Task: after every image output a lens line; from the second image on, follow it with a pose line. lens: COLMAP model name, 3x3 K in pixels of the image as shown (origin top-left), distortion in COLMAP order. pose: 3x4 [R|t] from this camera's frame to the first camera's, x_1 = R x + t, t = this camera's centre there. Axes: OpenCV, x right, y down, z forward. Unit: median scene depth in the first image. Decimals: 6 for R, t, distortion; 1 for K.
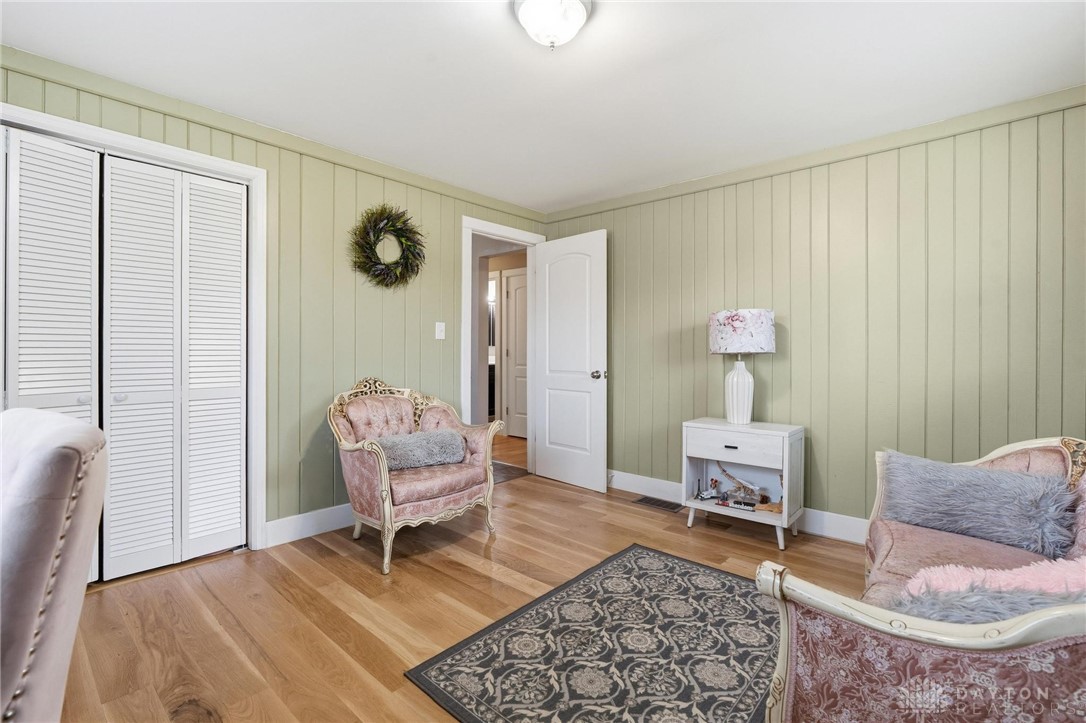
lens RADIAL K [[488.5, 0, 541.6], [0, 488.5, 352.2], [0, 0, 1]] dist [-0.001744, -0.000956]
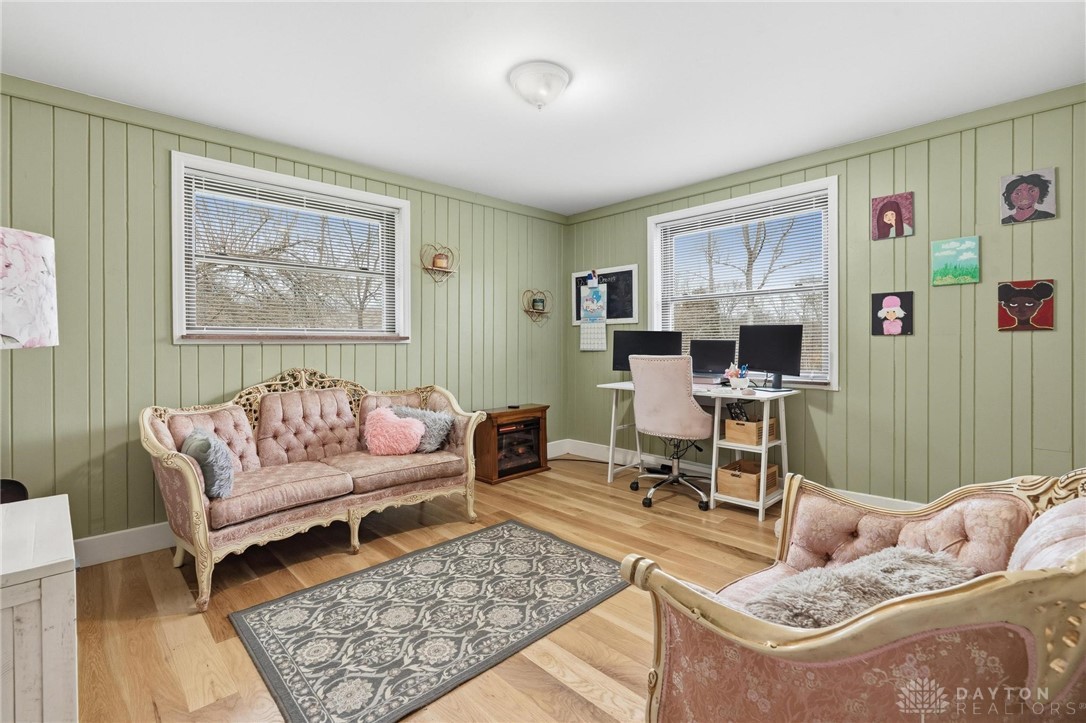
lens RADIAL K [[488.5, 0, 543.6], [0, 488.5, 350.1], [0, 0, 1]] dist [-0.001744, -0.000956]
pose [[-0.997053, -0.002931, 0.076666, -0.078637], [-0.001240, 0.999755, 0.022097, -0.007774], [-0.076712, 0.021937, -0.996812, 2.072679]]
